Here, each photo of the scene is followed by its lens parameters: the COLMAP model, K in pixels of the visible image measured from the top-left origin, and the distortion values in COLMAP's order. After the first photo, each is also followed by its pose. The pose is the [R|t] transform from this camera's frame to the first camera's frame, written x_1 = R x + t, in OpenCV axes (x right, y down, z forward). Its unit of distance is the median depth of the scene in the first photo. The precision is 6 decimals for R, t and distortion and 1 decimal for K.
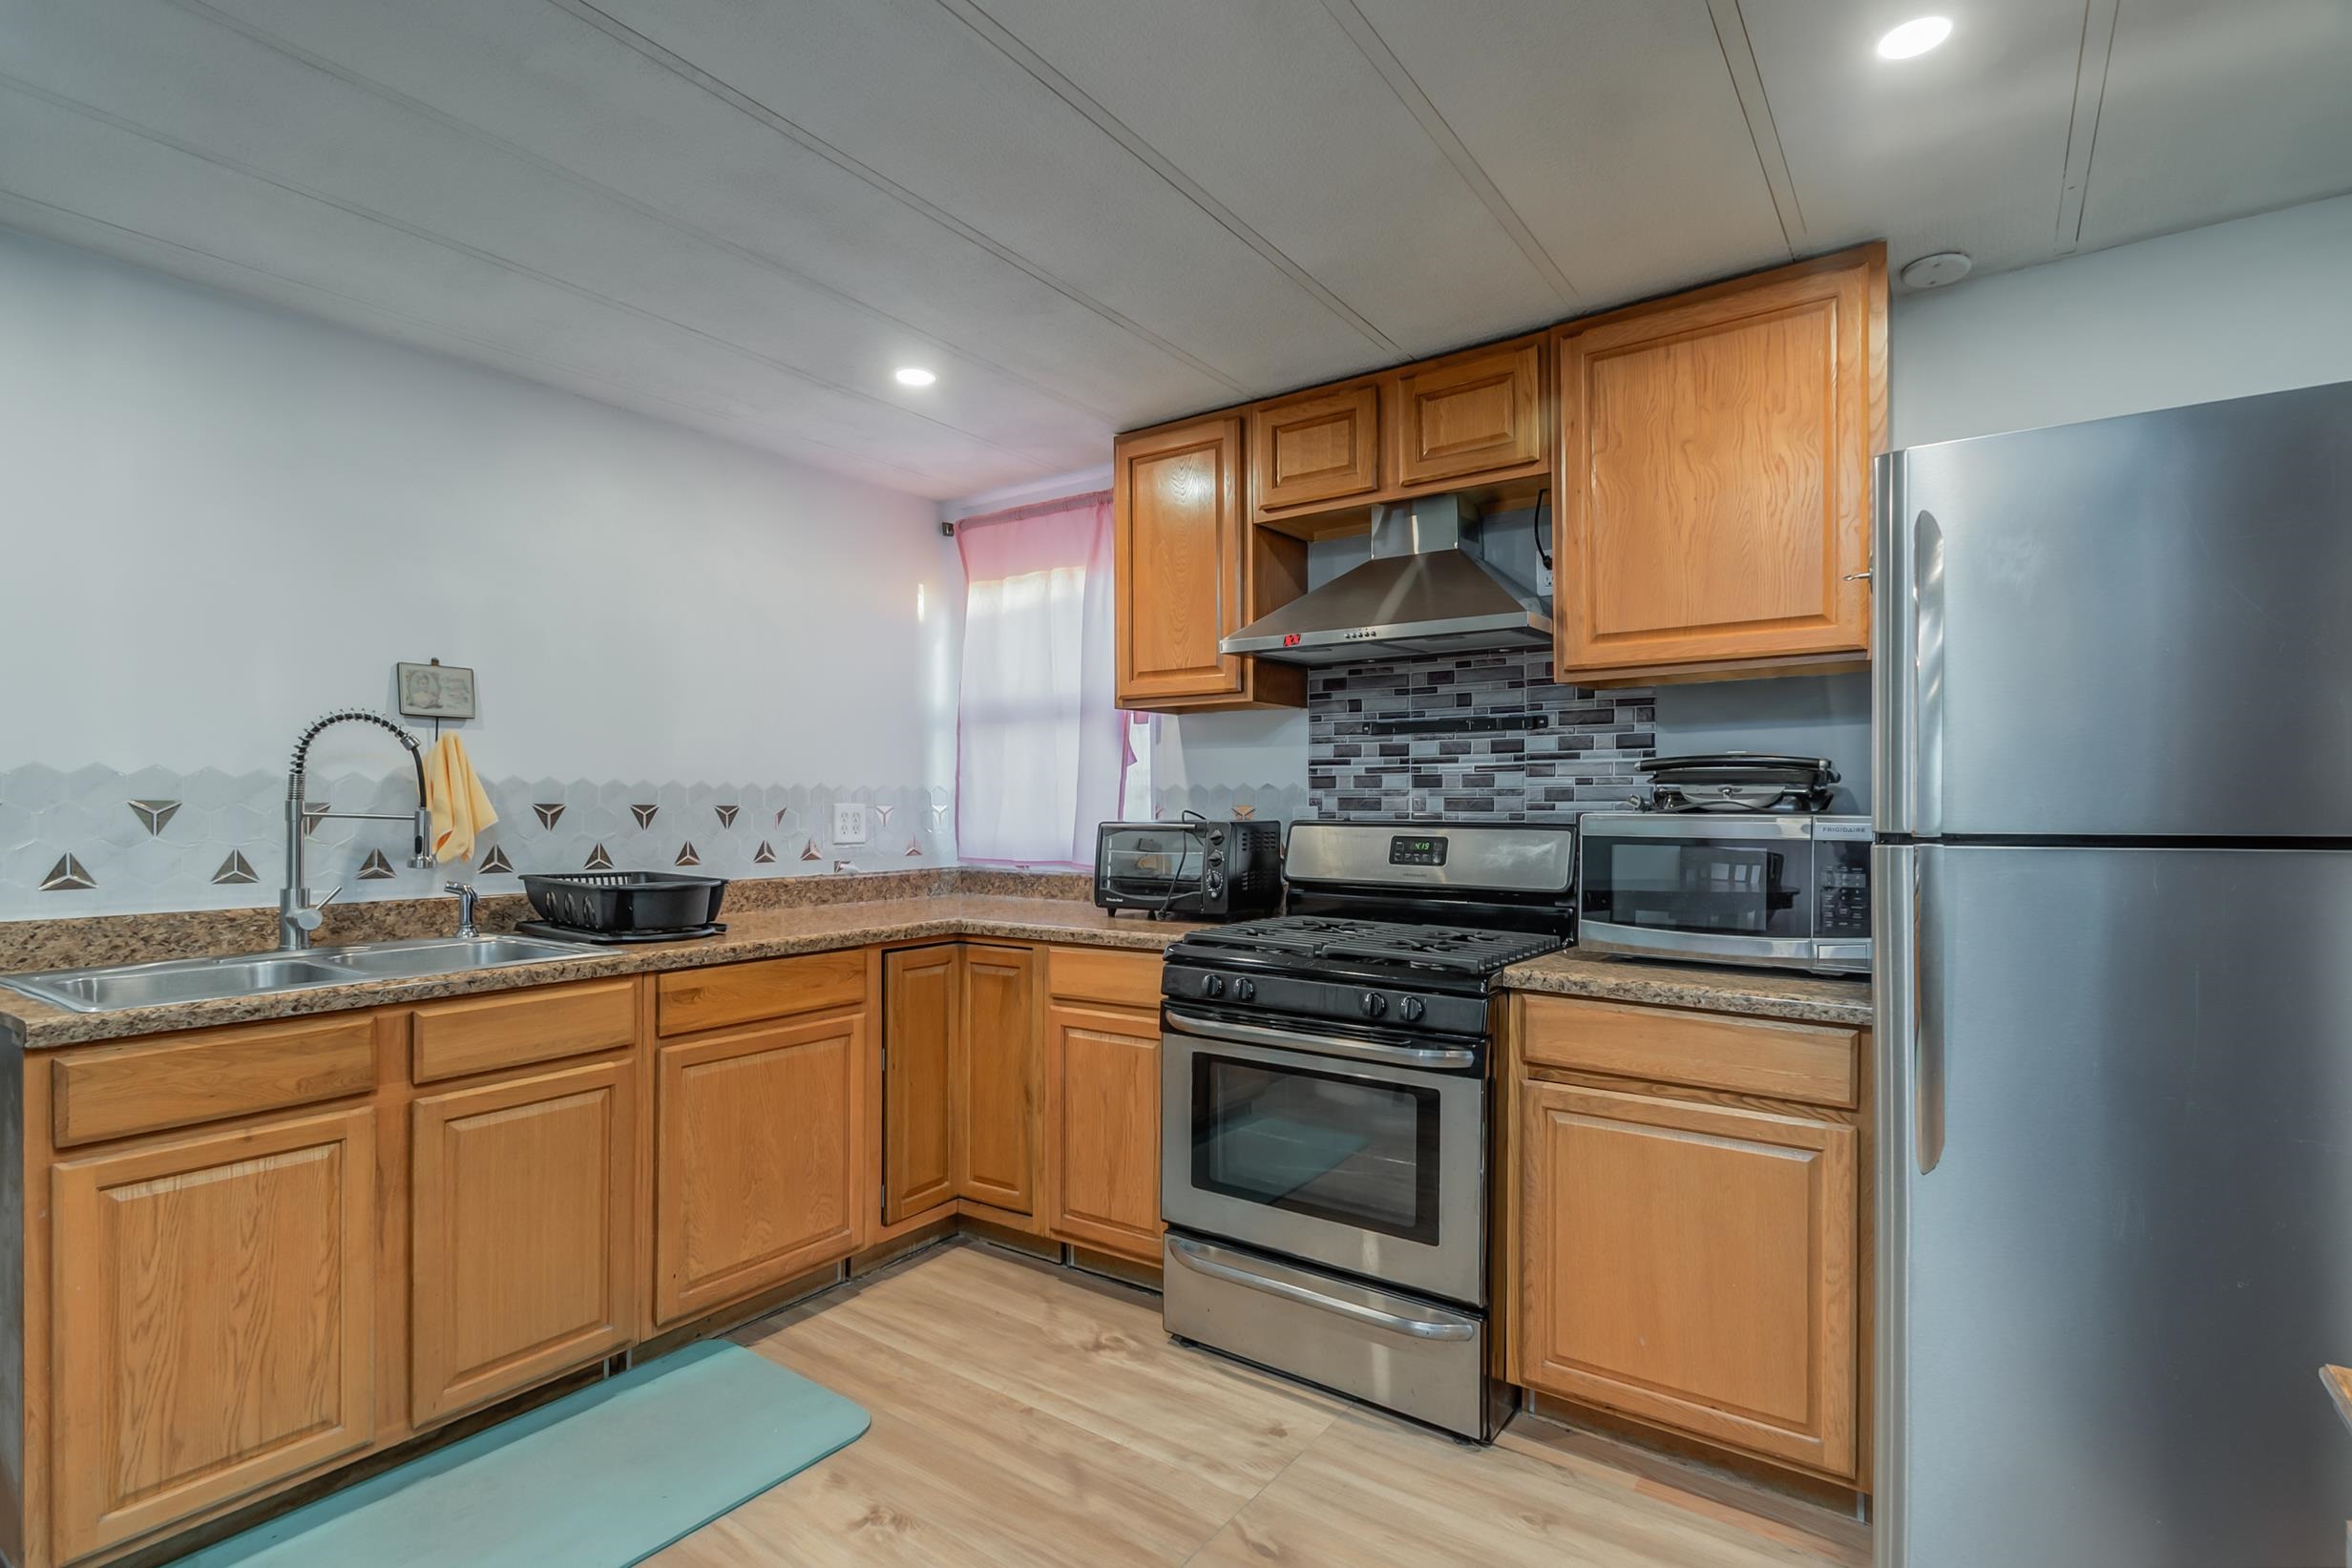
lens RADIAL K [[1122.6, 0, 1155.3], [0, 1122.6, 815.2], [0, 0, 1]] dist [-0.000482, -0.000238]
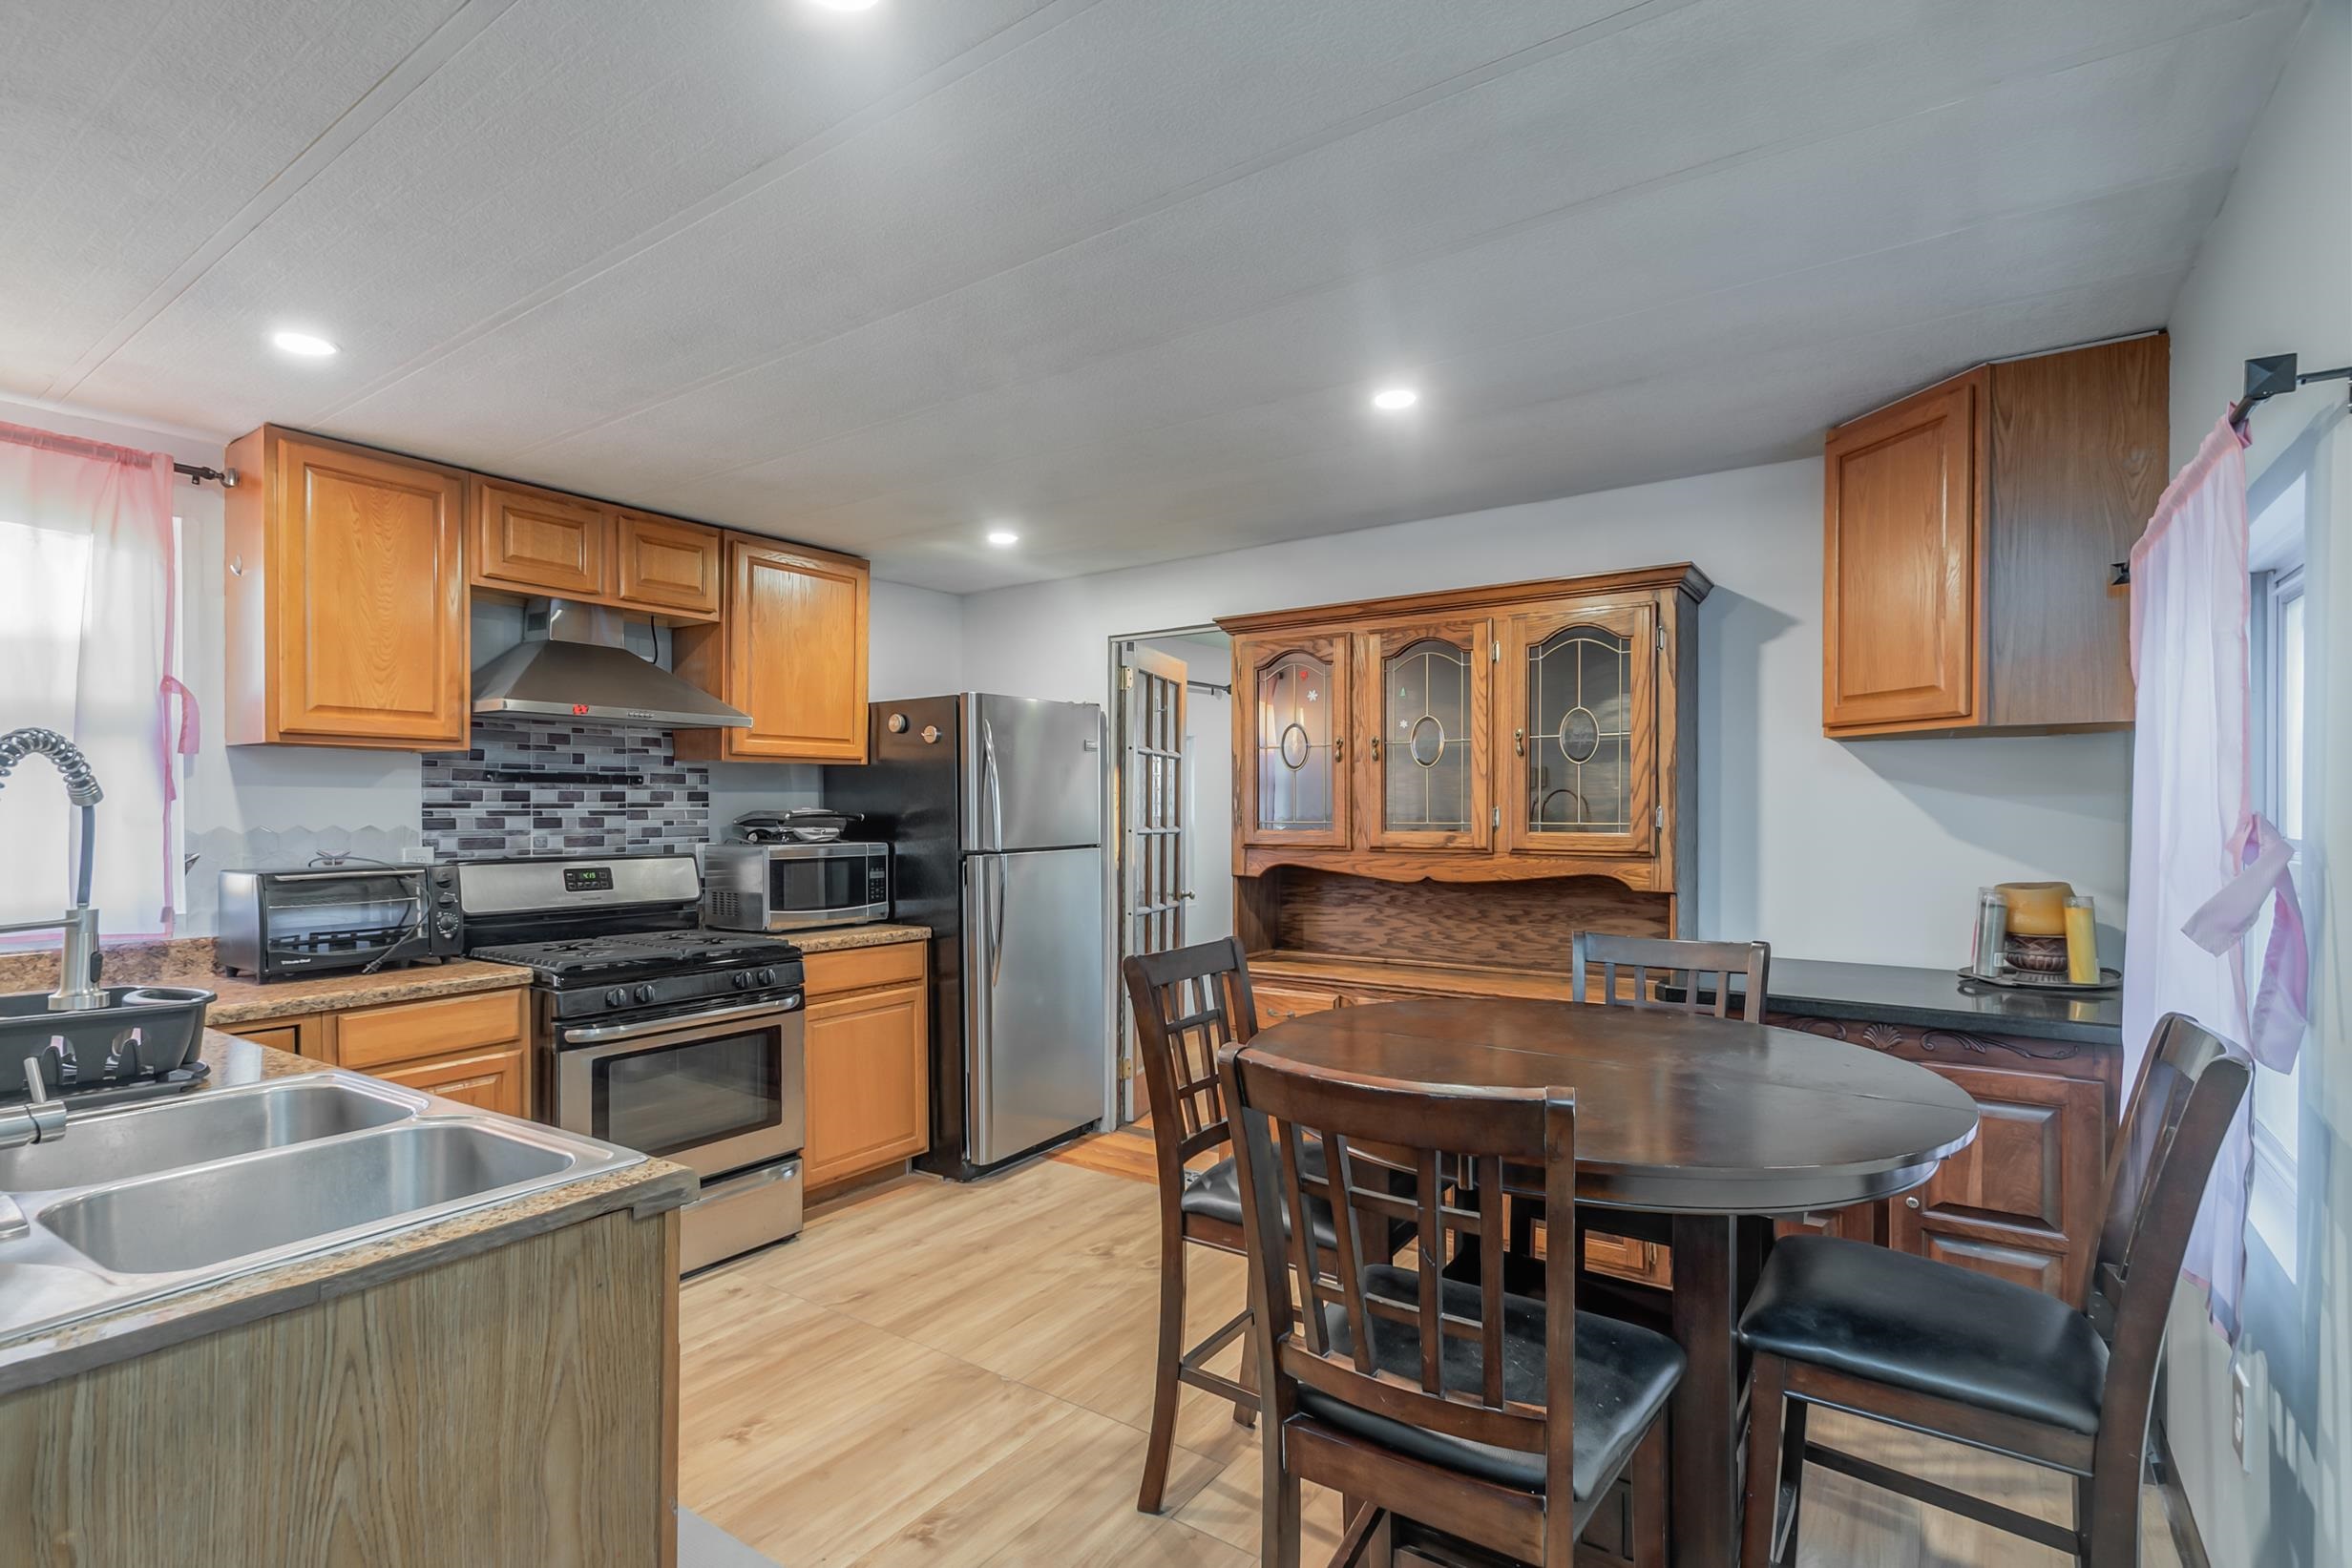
lens RADIAL K [[1122.6, 0, 1155.3], [0, 1122.6, 815.2], [0, 0, 1]] dist [-0.000482, -0.000238]
pose [[-0.013735, -0.007047, 0.999881, -1.045365], [0.014696, 0.999866, 0.007249, -0.040364], [-0.999798, 0.014793, -0.013630, 0.387028]]
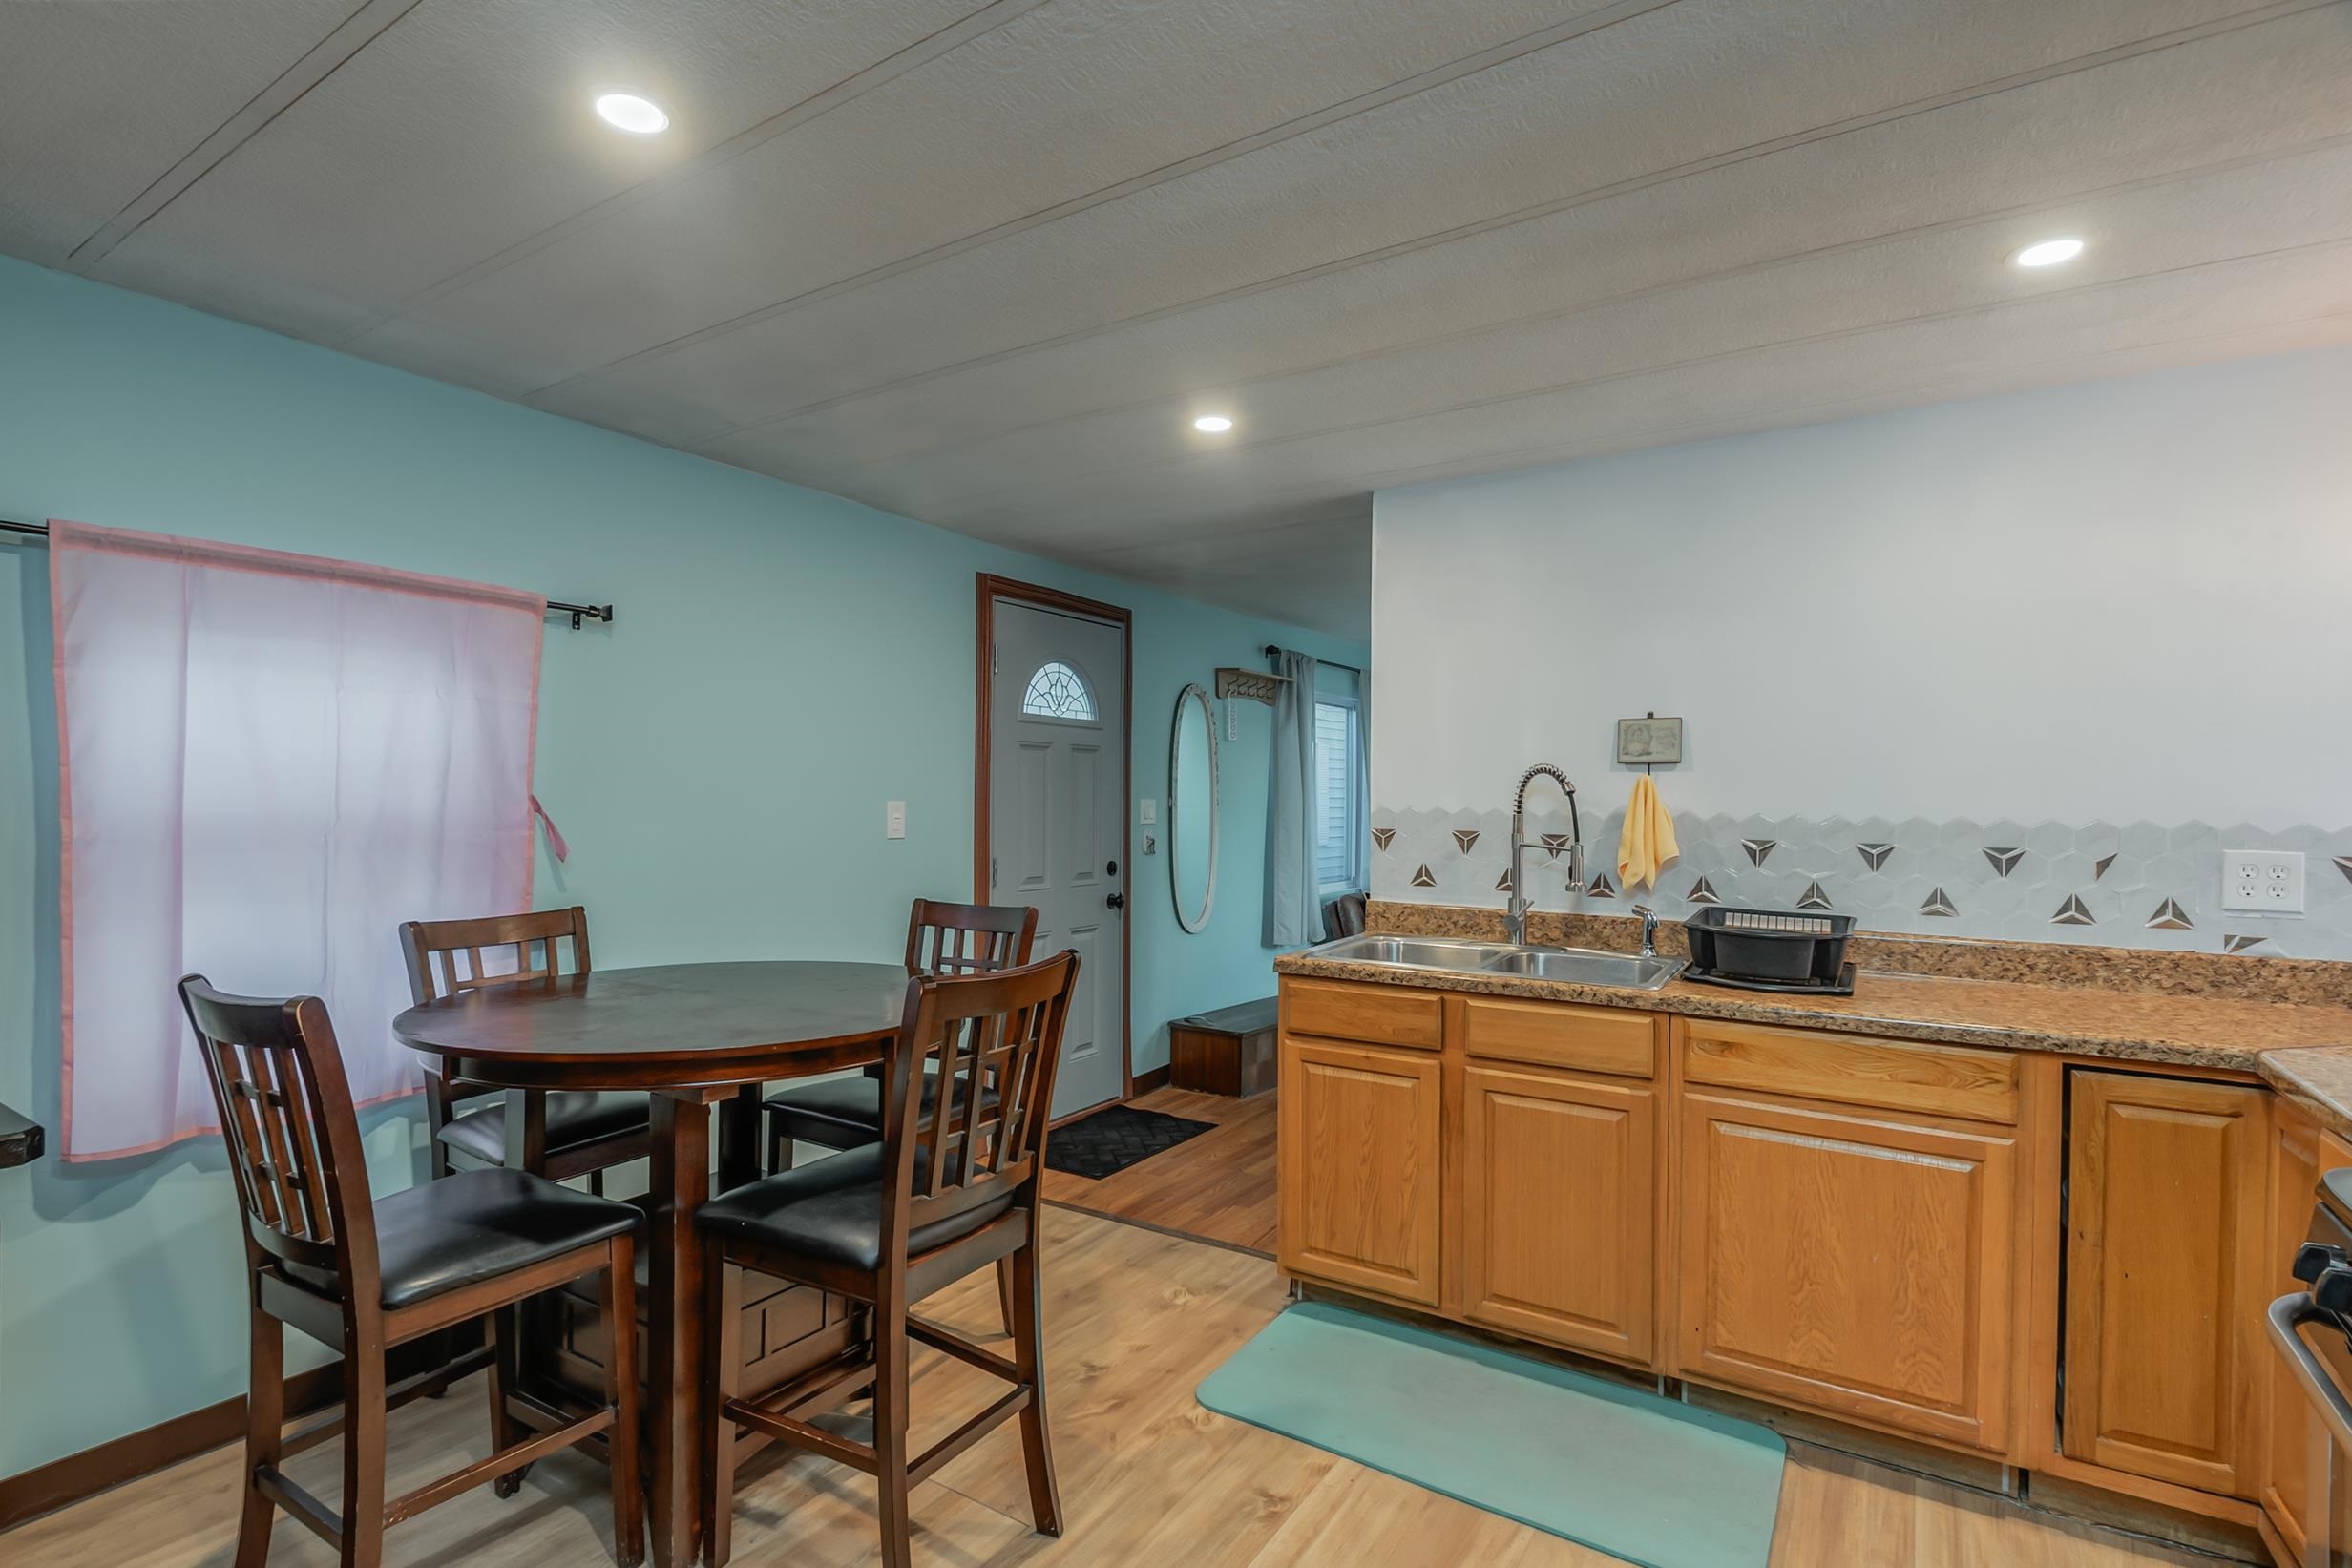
lens RADIAL K [[1130.1, 0, 1177.5], [0, 1130.1, 793.9], [0, 0, 1]] dist [0.000213, -0.000146]
pose [[0.044740, -0.001981, -0.998997, 0.470406], [-0.014904, 0.999885, -0.002651, -0.041880], [0.998887, 0.015008, 0.044705, 0.430460]]
